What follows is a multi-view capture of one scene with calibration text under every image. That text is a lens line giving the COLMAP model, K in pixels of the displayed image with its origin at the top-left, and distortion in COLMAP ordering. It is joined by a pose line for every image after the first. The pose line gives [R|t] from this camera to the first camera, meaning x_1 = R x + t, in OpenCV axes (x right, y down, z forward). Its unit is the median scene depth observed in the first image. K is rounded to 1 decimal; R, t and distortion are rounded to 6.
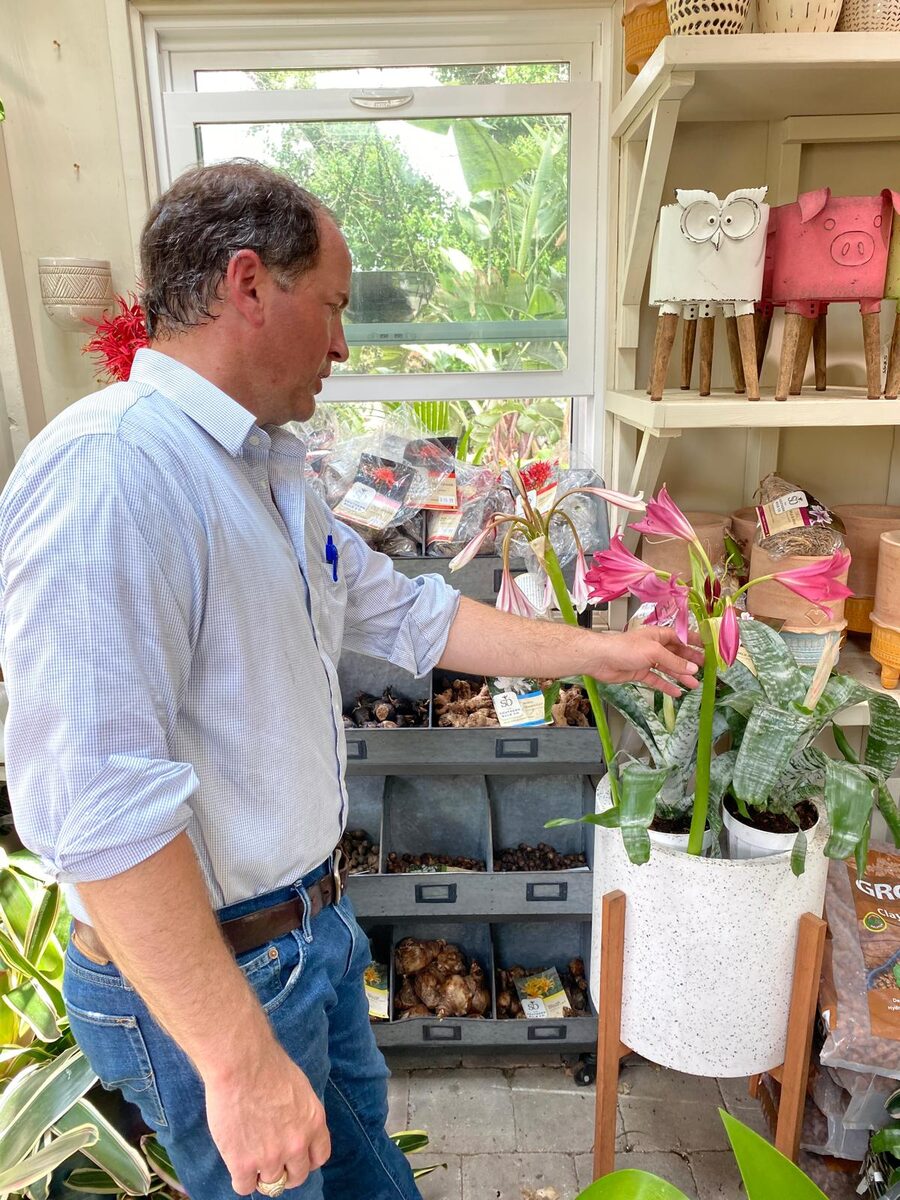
lens RADIAL K [[927.4, 0, 450.0], [0, 927.4, 600.0], [0, 0, 1]] dist [-0.001284, -0.000974]
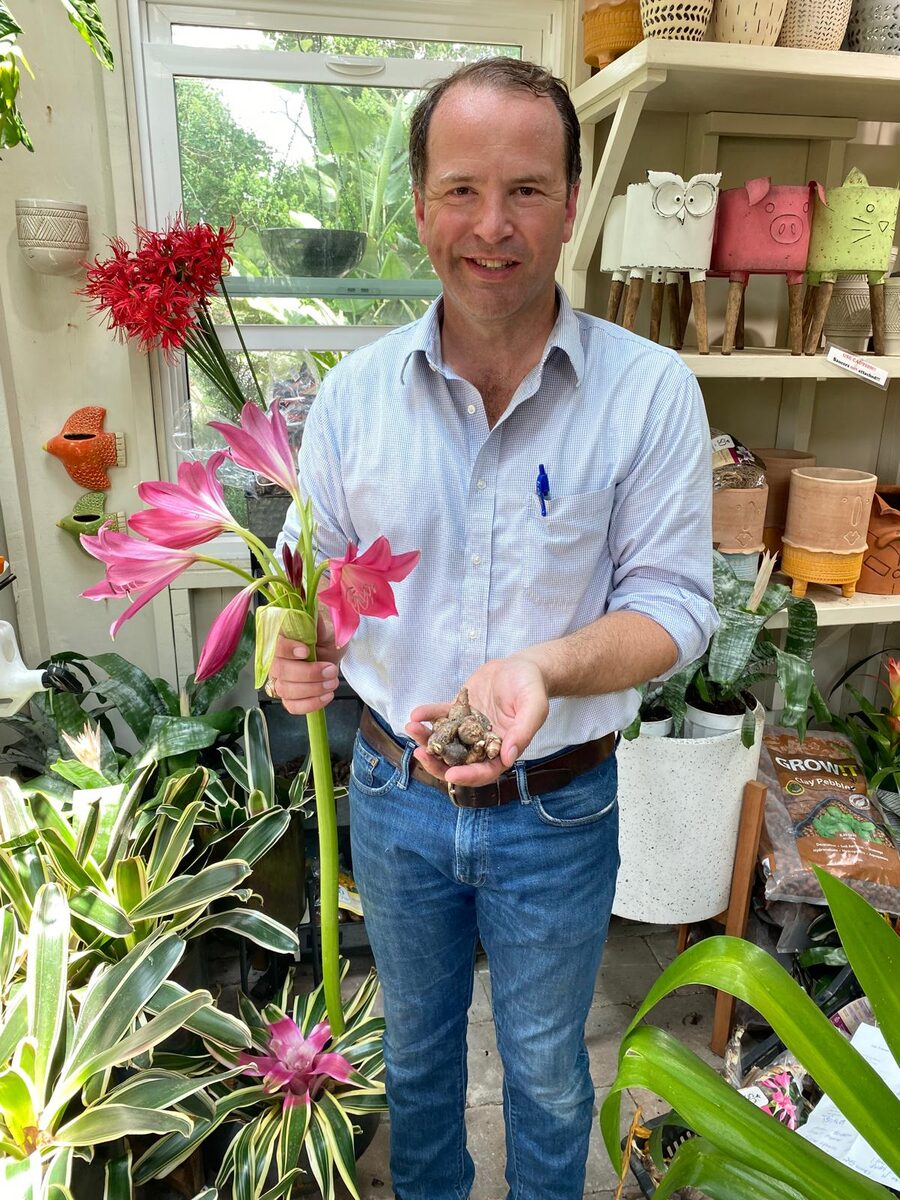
lens RADIAL K [[927.4, 0, 450.0], [0, 927.4, 600.0], [0, 0, 1]] dist [-0.001284, -0.000974]
pose [[0.980242, -0.028951, 0.195670, -0.232326], [0.022651, 0.999153, 0.034354, 0.050359], [-0.196499, -0.029243, 0.980068, -0.108022]]
